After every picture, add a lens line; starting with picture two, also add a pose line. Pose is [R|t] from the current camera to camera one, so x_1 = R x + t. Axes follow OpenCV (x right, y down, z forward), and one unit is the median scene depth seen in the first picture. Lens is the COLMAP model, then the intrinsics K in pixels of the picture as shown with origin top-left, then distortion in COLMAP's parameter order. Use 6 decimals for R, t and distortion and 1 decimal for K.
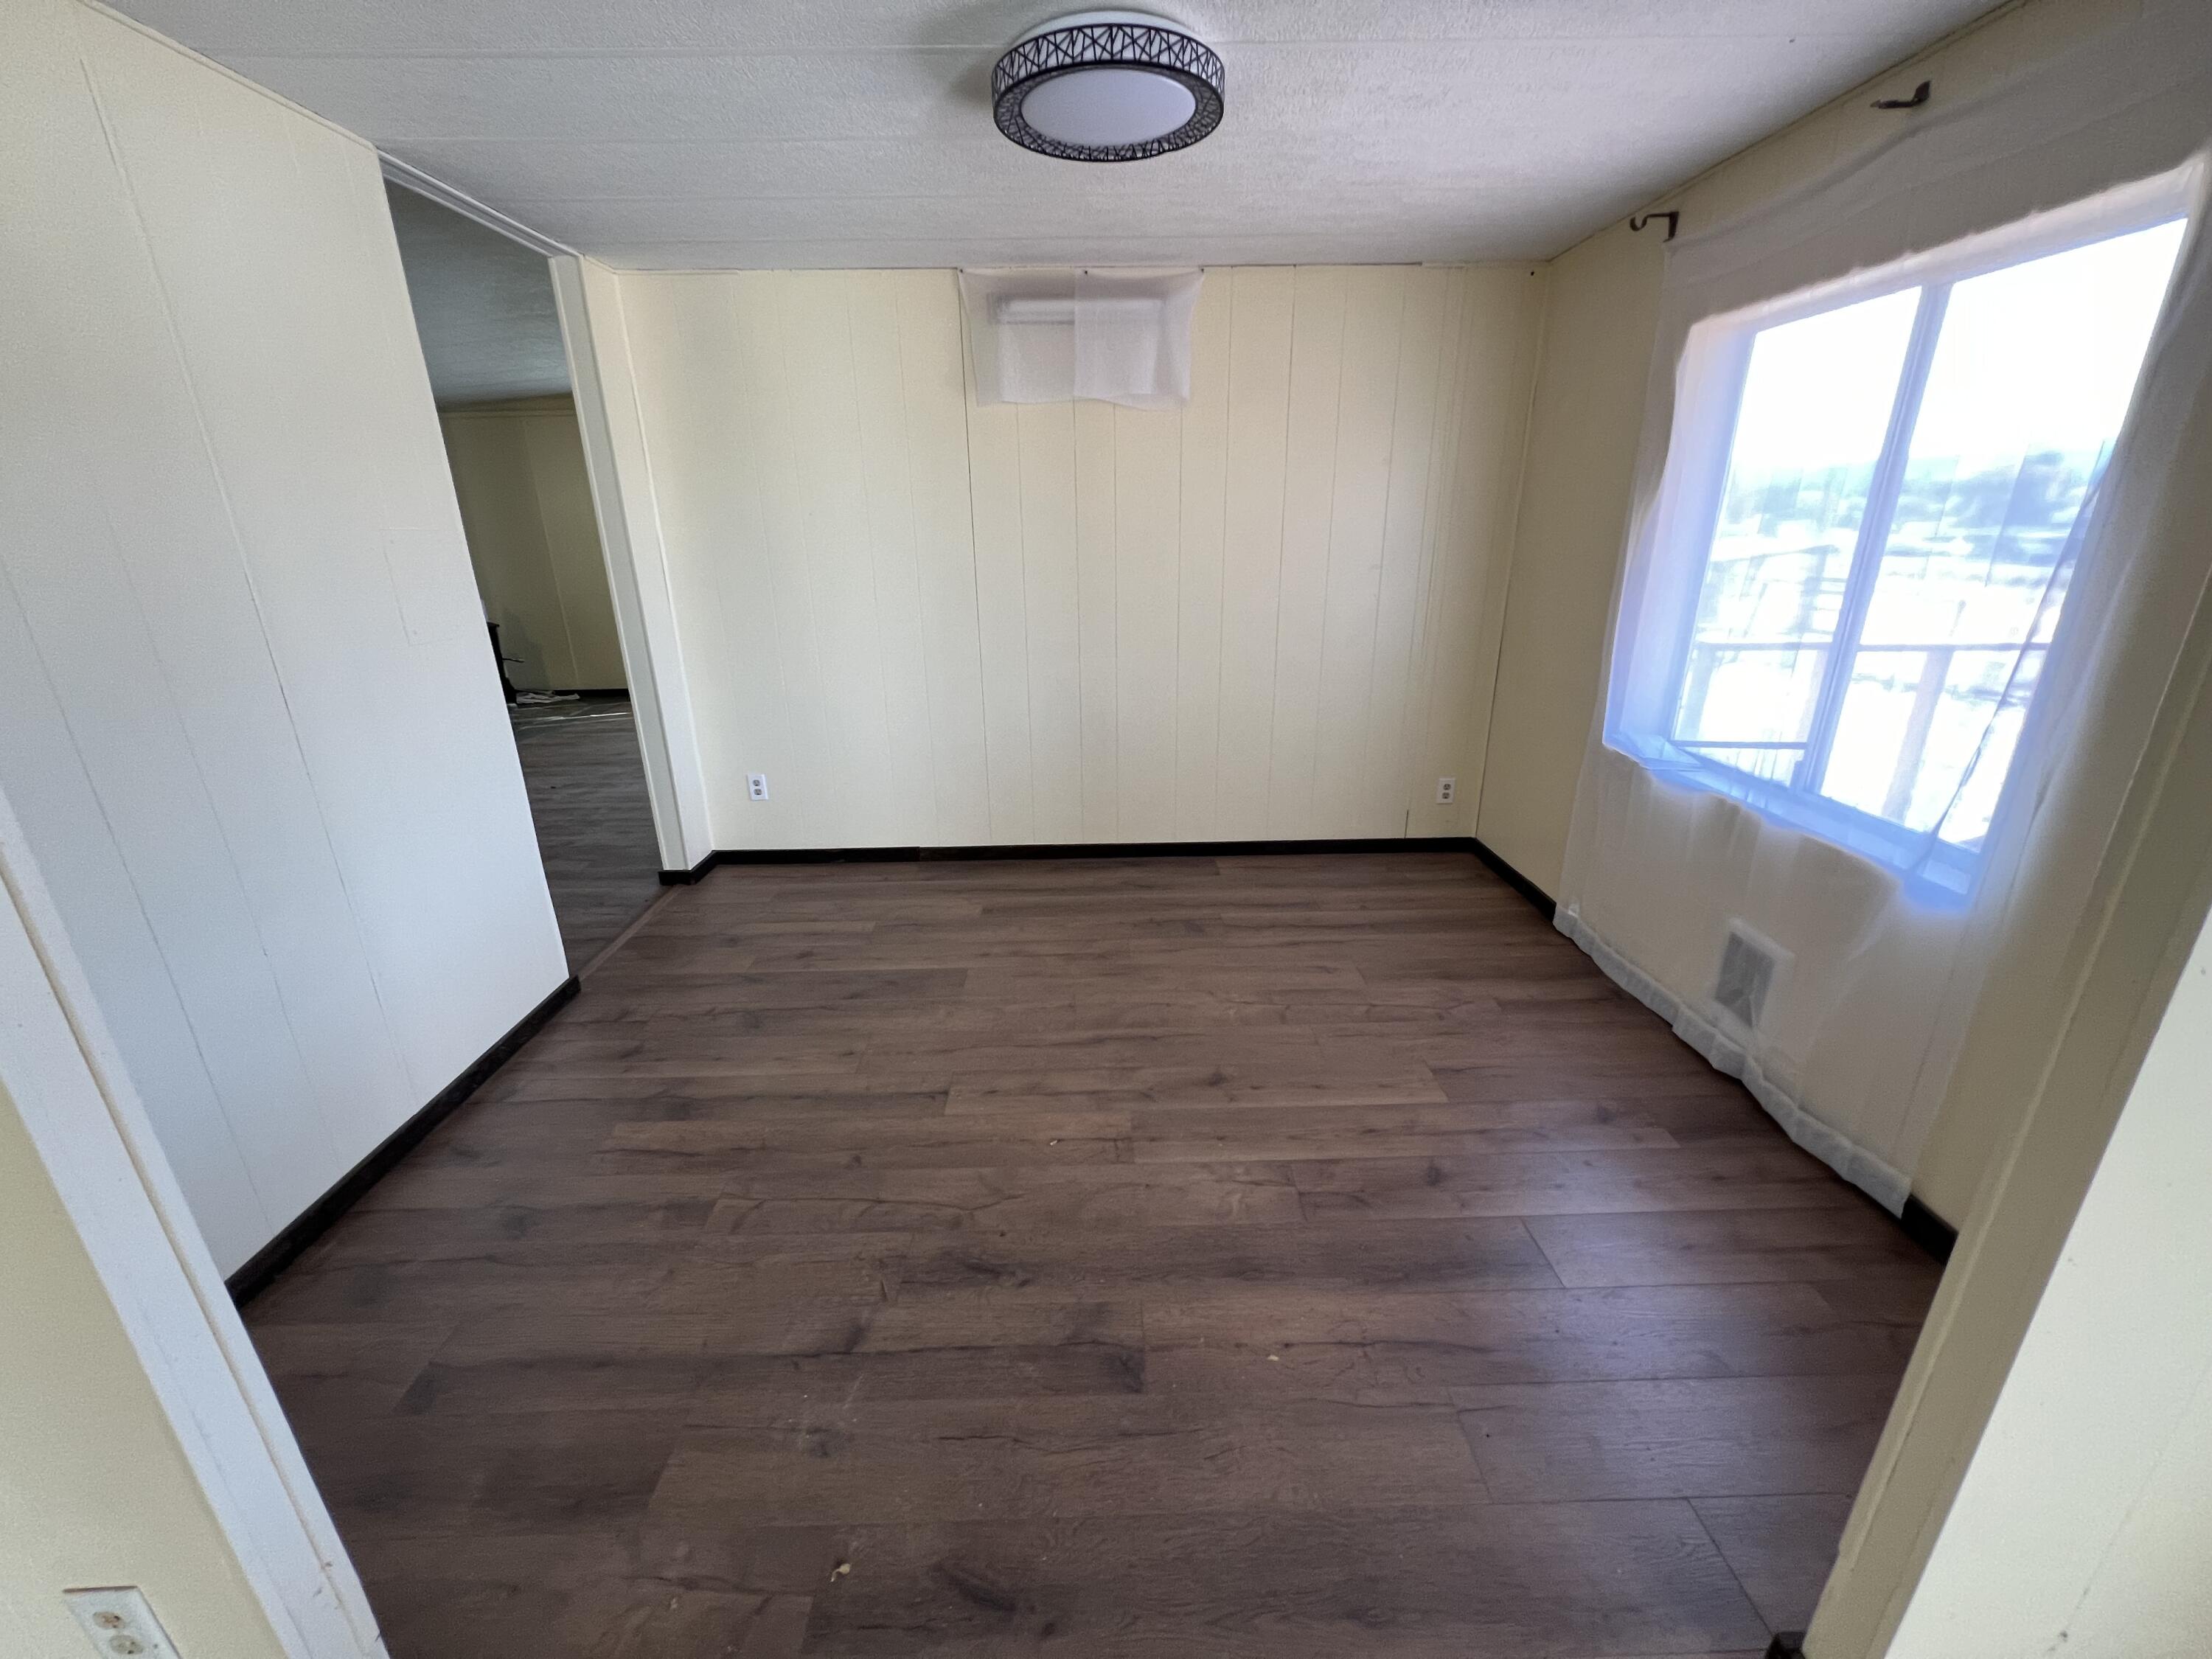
lens RADIAL K [[884.9, 0, 1109.1], [0, 884.9, 824.8], [0, 0, 1]] dist [0.000628, 0.000064]
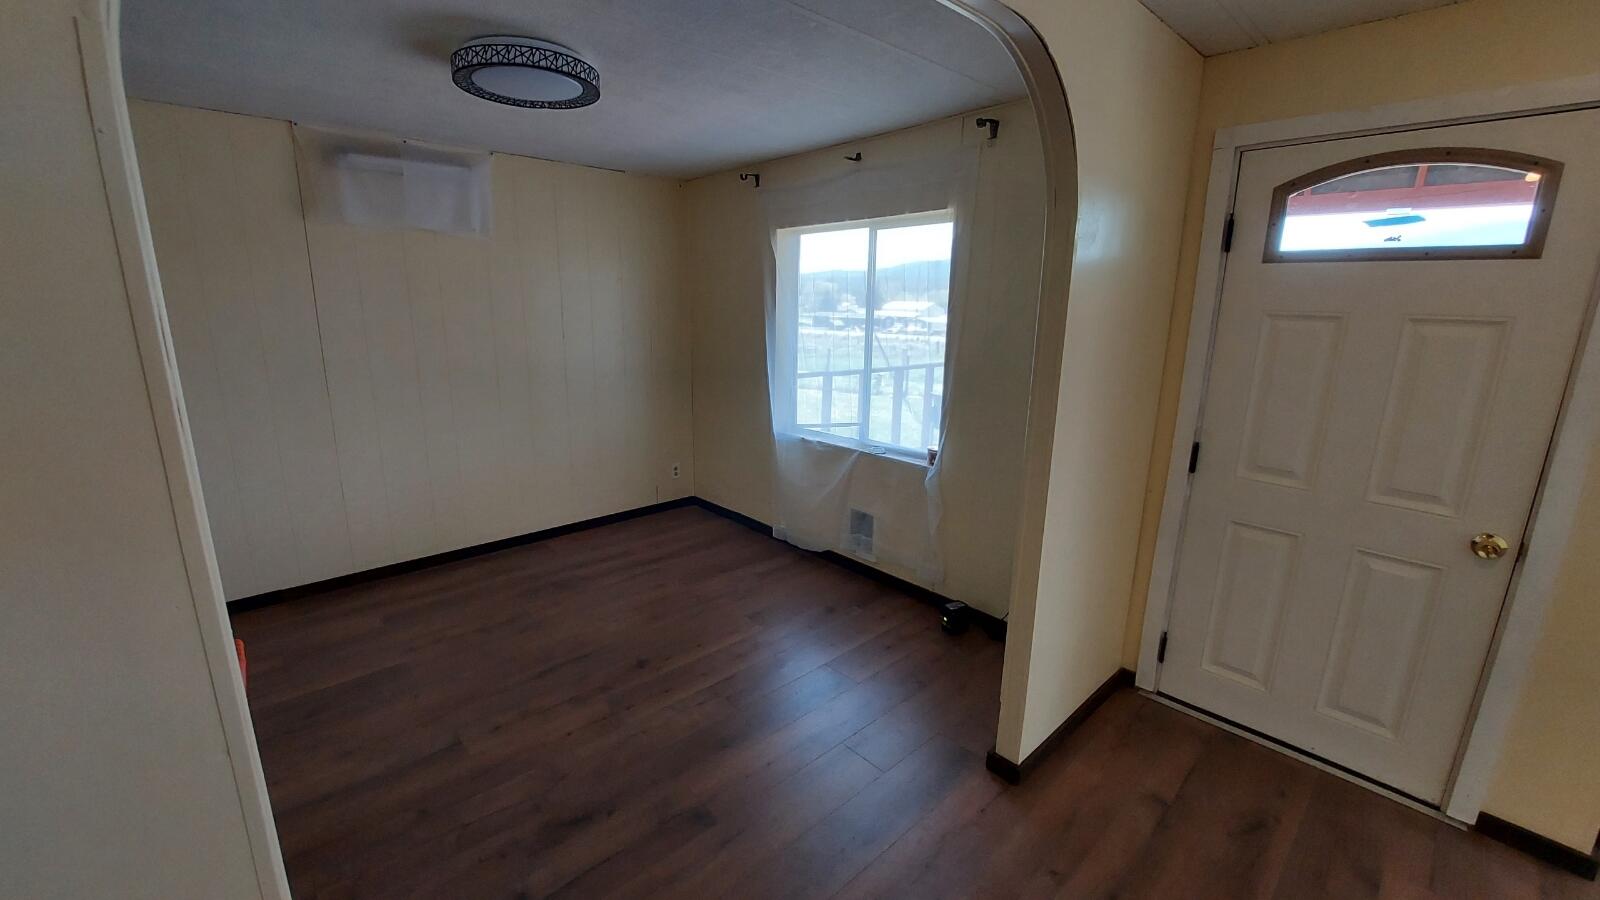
lens RADIAL K [[630.8, 0, 786.9], [0, 630.8, 445.9], [0, 0, 1]] dist [-0.013574, -0.000462]
pose [[0.754717, -0.125016, 0.644029, -0.337509], [0.193584, 0.980403, -0.036543, -0.000727], [-0.626839, 0.152254, 0.764128, -0.074220]]
